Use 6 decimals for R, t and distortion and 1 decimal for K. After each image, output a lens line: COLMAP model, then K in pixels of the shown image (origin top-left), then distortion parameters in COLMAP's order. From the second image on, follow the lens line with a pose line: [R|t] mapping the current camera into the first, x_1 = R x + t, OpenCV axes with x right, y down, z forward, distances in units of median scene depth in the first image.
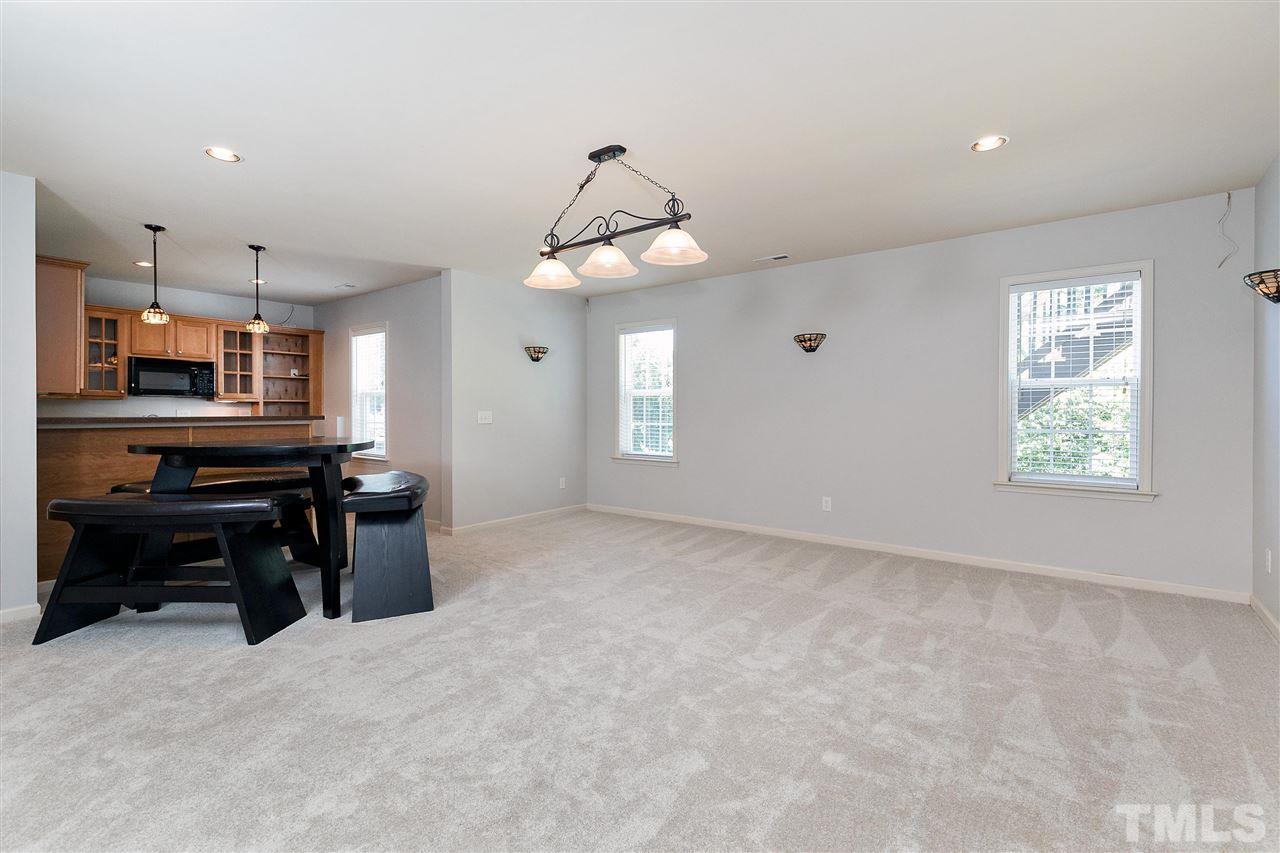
lens RADIAL K [[582.0, 0, 641.4], [0, 582.0, 421.9], [0, 0, 1]] dist [0.007556, -0.000262]
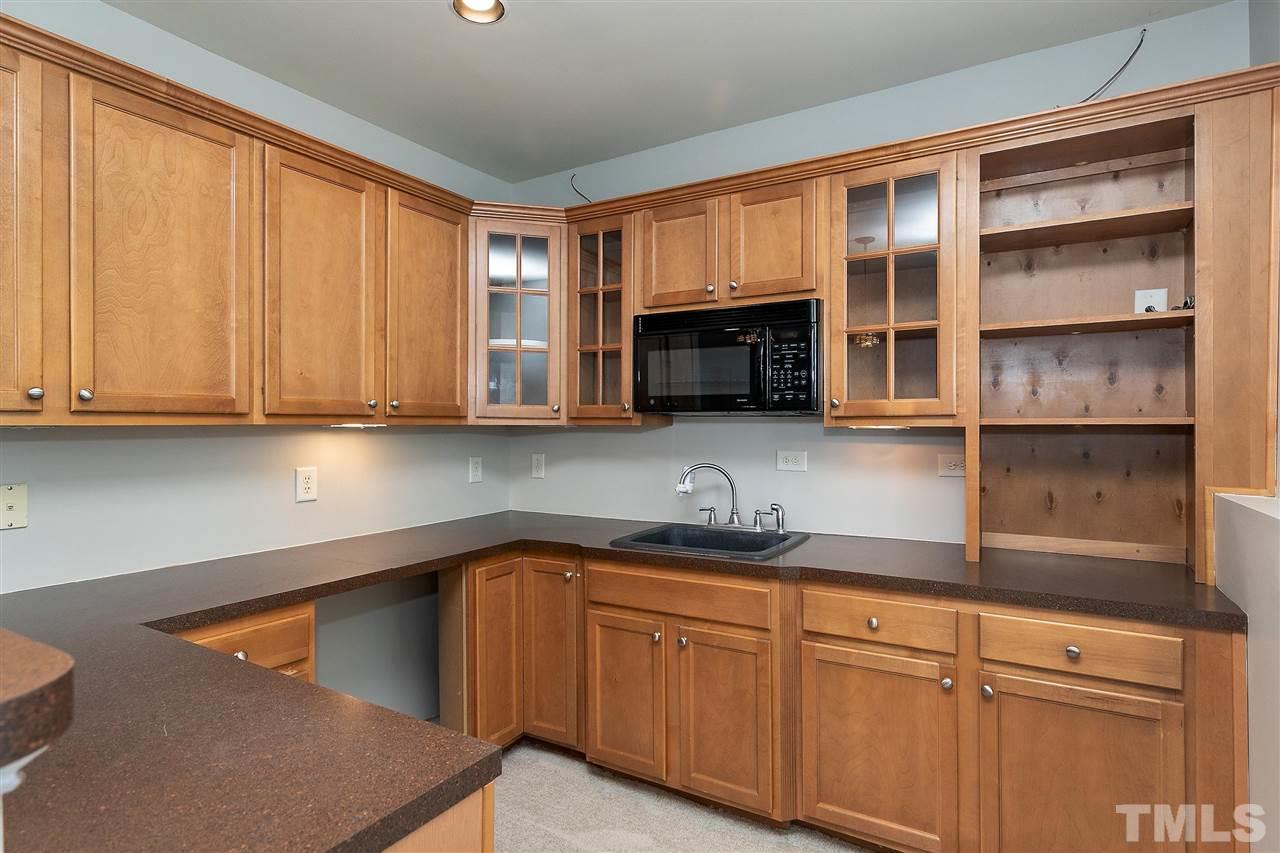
lens RADIAL K [[654.4, 0, 669.8], [0, 654.4, 426.4], [0, 0, 1]] dist [0.000474, 0.000161]
pose [[0.130325, -0.003764, -0.991464, -0.405075], [-0.018215, 0.999815, -0.006190, -0.032806], [0.991304, 0.018866, 0.130233, 0.884163]]
